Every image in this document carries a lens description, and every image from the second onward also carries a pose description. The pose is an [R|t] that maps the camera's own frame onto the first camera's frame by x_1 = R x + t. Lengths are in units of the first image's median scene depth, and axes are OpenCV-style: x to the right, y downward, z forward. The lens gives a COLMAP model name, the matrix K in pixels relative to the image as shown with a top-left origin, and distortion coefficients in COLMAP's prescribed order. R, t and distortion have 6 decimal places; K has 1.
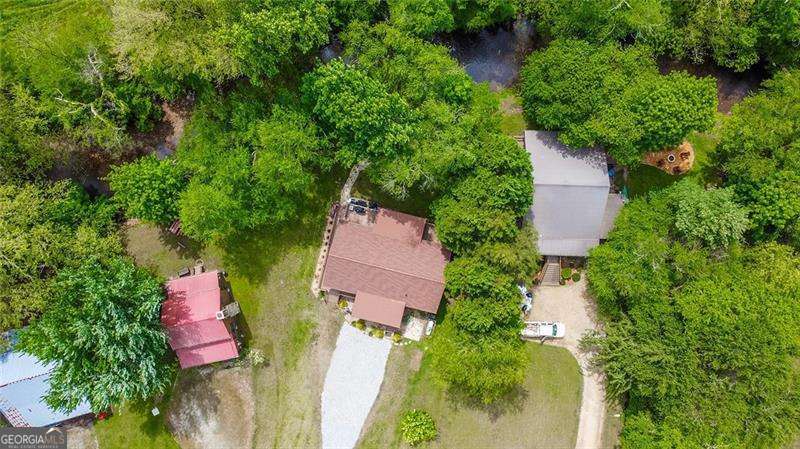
lens RADIAL K [[608.4, 0, 407.0], [0, 608.4, 231.9], [0, 0, 1]] dist [0.005570, -0.014911]
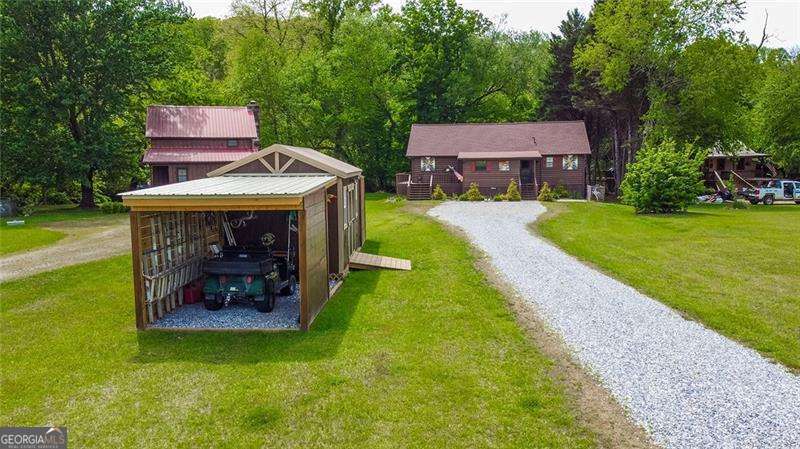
lens RADIAL K [[608.4, 0, 404.0], [0, 608.4, 230.1], [0, 0, 1]] dist [0.005570, -0.014911]
pose [[0.993345, -0.044445, 0.106256, -0.203600], [0.110636, 0.111735, -0.987560, 0.705529], [0.032020, 0.992744, 0.115908, 0.958301]]
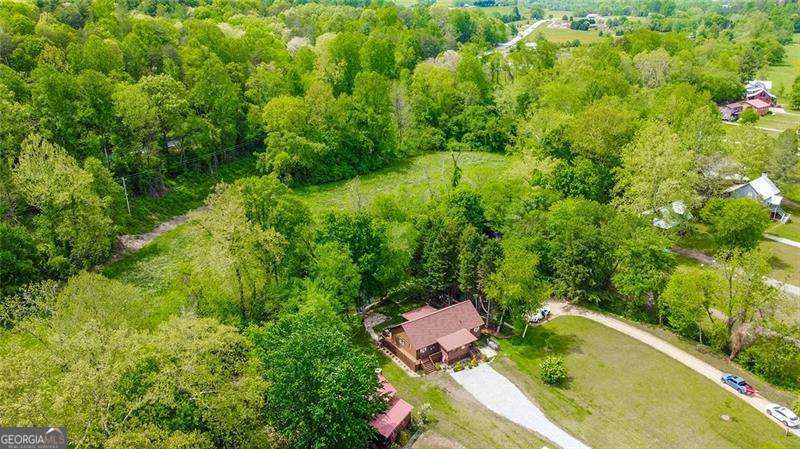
lens RADIAL K [[608.4, 0, 402.0], [0, 608.4, 219.8], [0, 0, 1]] dist [0.005570, -0.014911]
pose [[0.673305, -0.292142, 0.679201, -0.912902], [0.738920, 0.234020, -0.631848, 0.781521], [0.025643, 0.927301, 0.373437, 0.247931]]
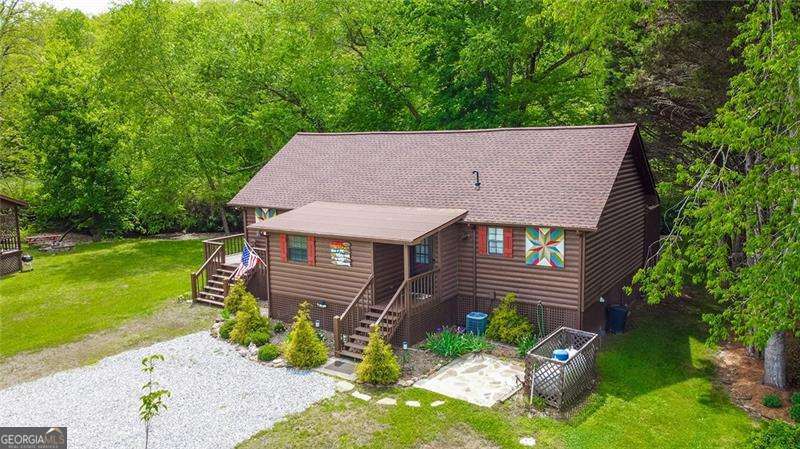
lens RADIAL K [[608.4, 0, 401.0], [0, 608.4, 222.5], [0, 0, 1]] dist [0.005570, -0.014911]
pose [[0.938972, 0.009178, -0.343872, 0.054245], [-0.341663, 0.141065, -0.929175, 0.340005], [0.039980, 0.989958, 0.135592, 0.926405]]
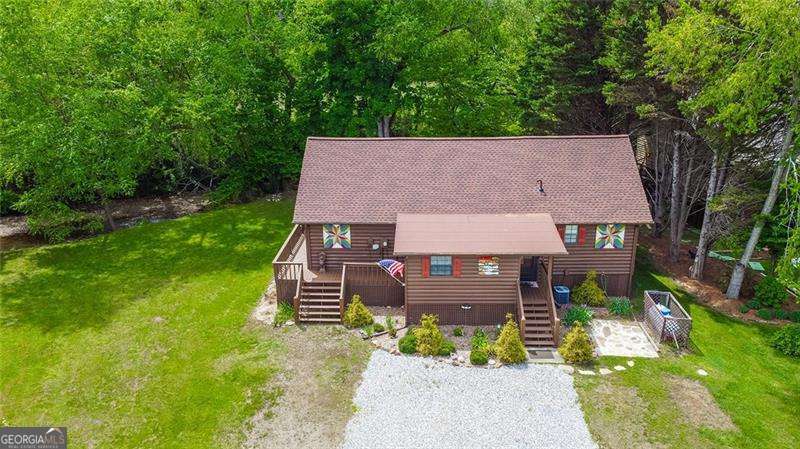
lens RADIAL K [[608.4, 0, 400.9], [0, 608.4, 221.0], [0, 0, 1]] dist [0.005570, -0.014911]
pose [[0.978552, -0.094882, 0.182848, -0.134964], [0.203326, 0.302317, -0.931270, 0.387879], [0.033083, 0.948473, 0.315125, 0.857196]]
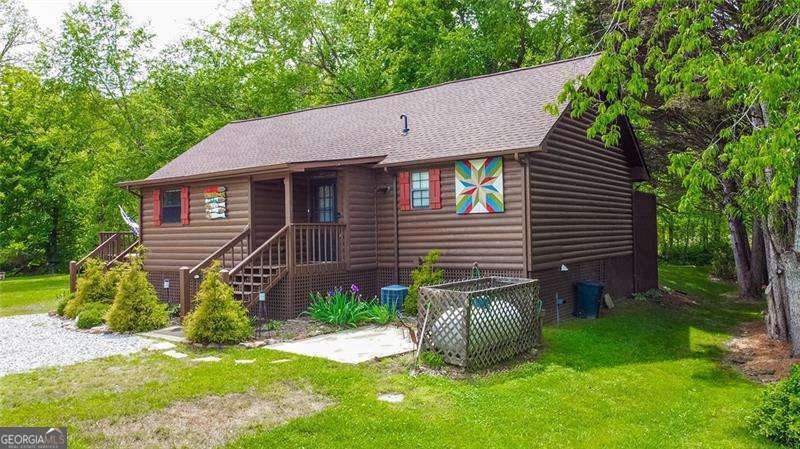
lens RADIAL K [[608.4, 0, 400.2], [0, 608.4, 225.2], [0, 0, 1]] dist [0.005570, -0.014911]
pose [[0.923457, -0.041745, -0.381425, 0.070030], [-0.381554, 0.005164, -0.924332, 0.279124], [0.040556, 0.999115, -0.011159, 0.978192]]
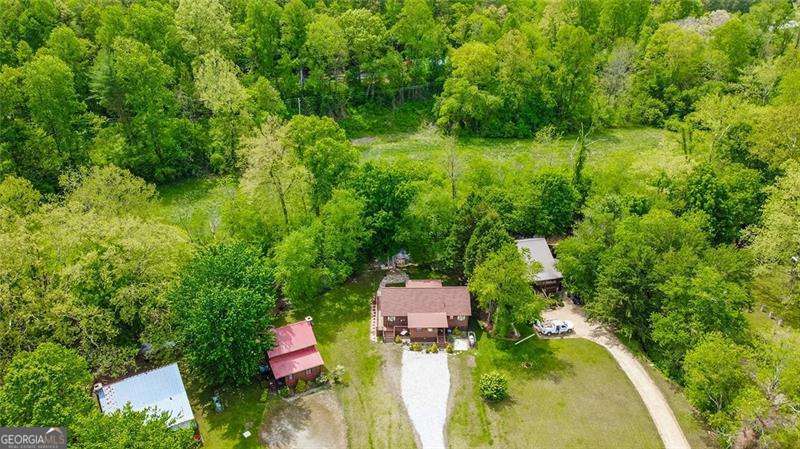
lens RADIAL K [[608.4, 0, 402.0], [0, 608.4, 223.7], [0, 0, 1]] dist [0.005570, -0.014911]
pose [[0.964408, -0.131752, 0.229255, -0.348195], [0.264045, 0.433883, -0.861409, 1.072837], [0.014022, 0.891284, 0.453228, 0.232756]]
